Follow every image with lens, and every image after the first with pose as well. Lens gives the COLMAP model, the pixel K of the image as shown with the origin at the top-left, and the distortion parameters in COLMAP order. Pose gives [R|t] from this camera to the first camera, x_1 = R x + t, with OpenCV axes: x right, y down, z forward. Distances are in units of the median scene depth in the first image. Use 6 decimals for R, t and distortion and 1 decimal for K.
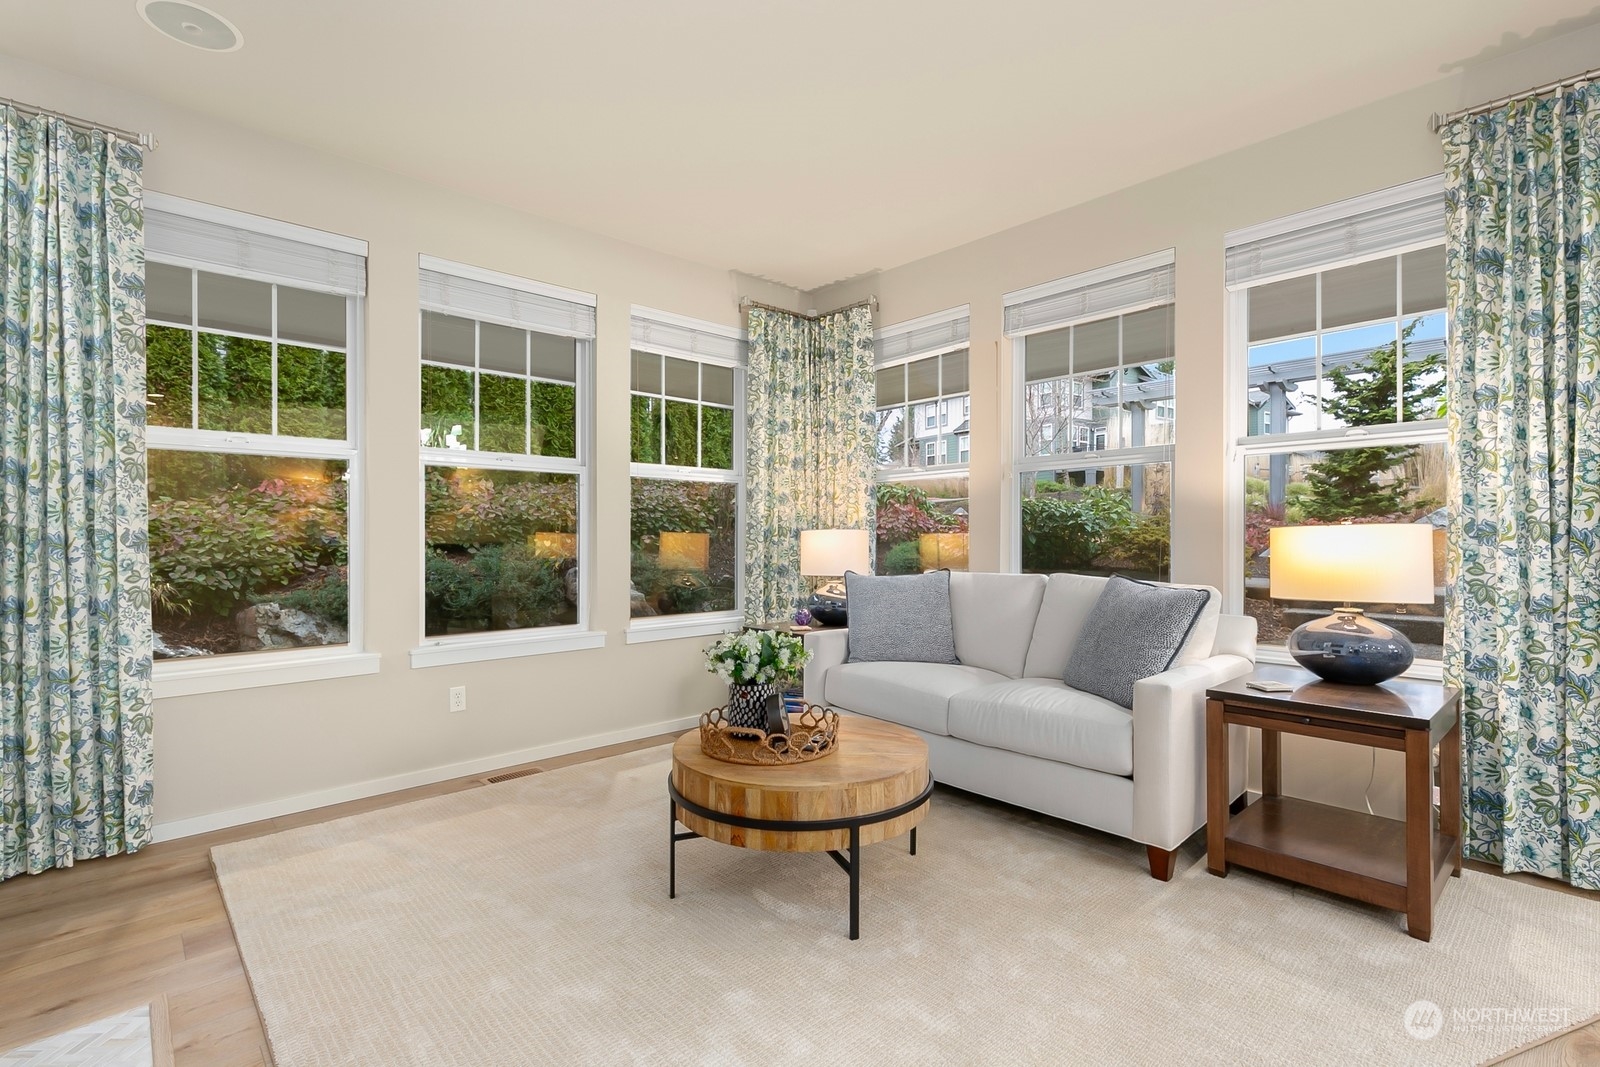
lens RADIAL K [[740.0, 0, 802.1], [0, 740.0, 540.3], [0, 0, 1]] dist [0.002483, 0.000102]
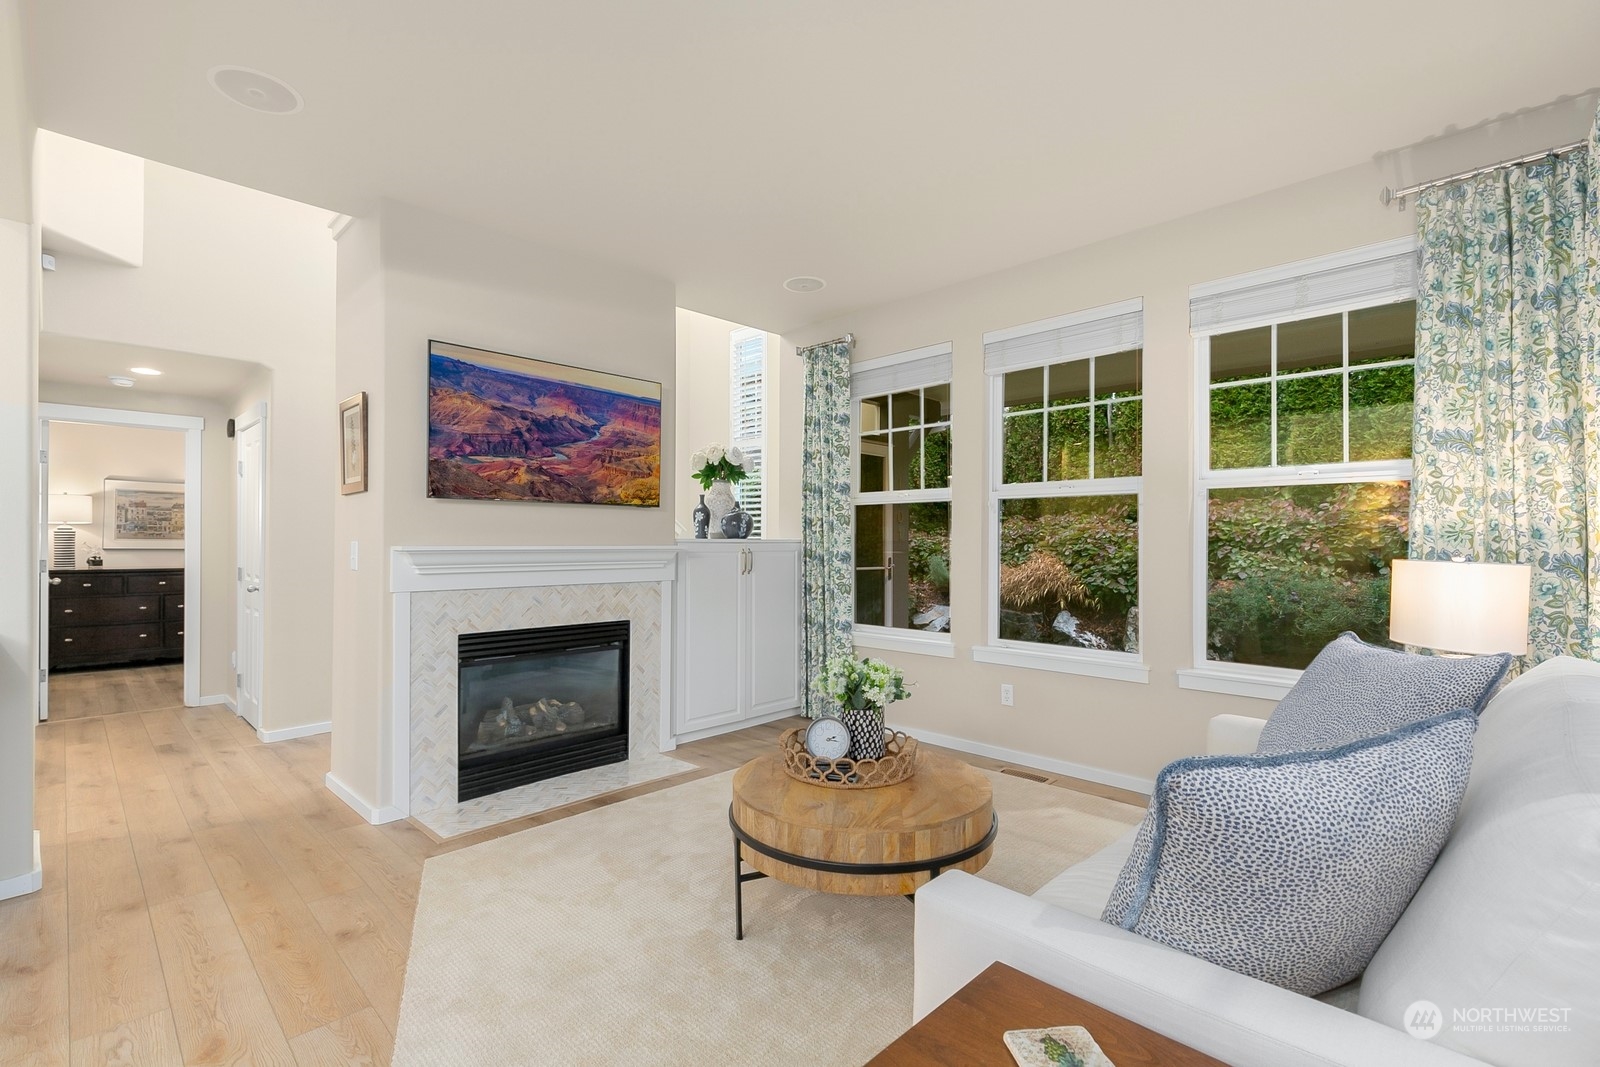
lens RADIAL K [[720.0, 0, 798.5], [0, 720.0, 536.1], [0, 0, 1]] dist [0.011472, -0.000017]
pose [[0.046982, -0.005937, -0.998878, 0.685913], [-0.006558, 0.999959, -0.006252, -0.031316], [0.998874, 0.006844, 0.046941, 0.620921]]
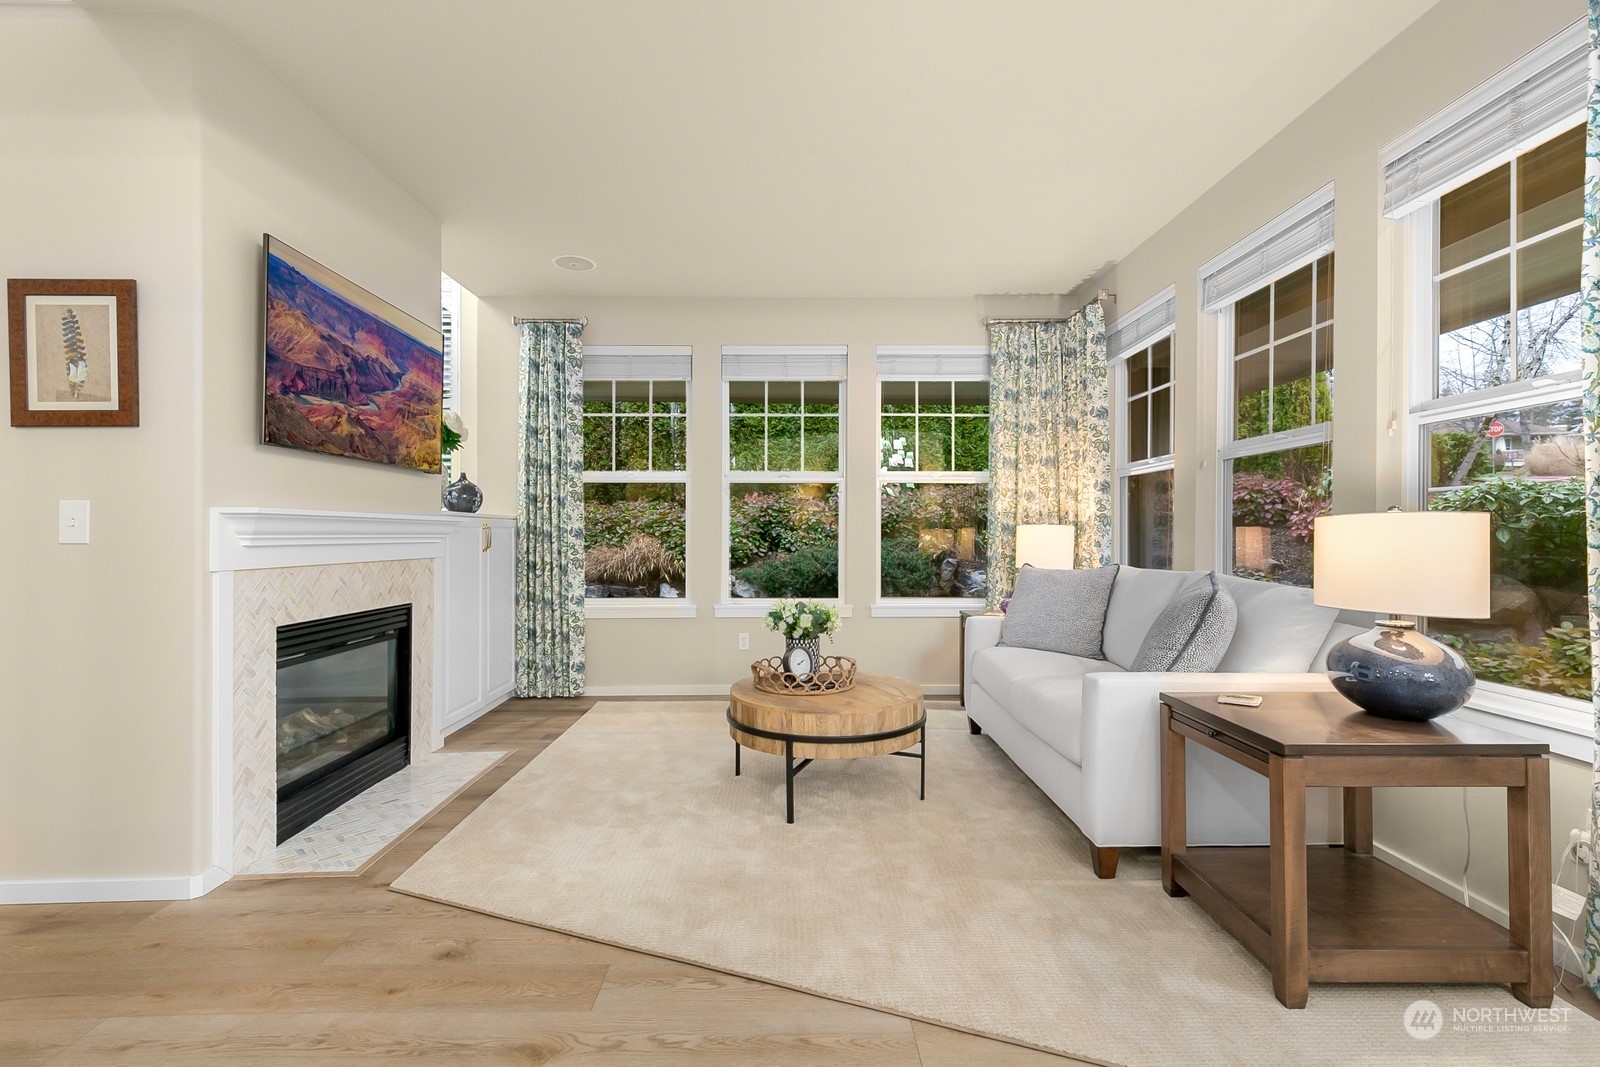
lens RADIAL K [[717.1, 0, 800.0], [0, 717.1, 533.5], [0, 0, 1]] dist [-0.000430, -0.000291]
pose [[0.744347, 0.001214, -0.667792, 0.579743], [-0.004019, 0.999988, -0.002662, 0.002884], [0.667781, 0.004665, 0.744343, 0.011938]]
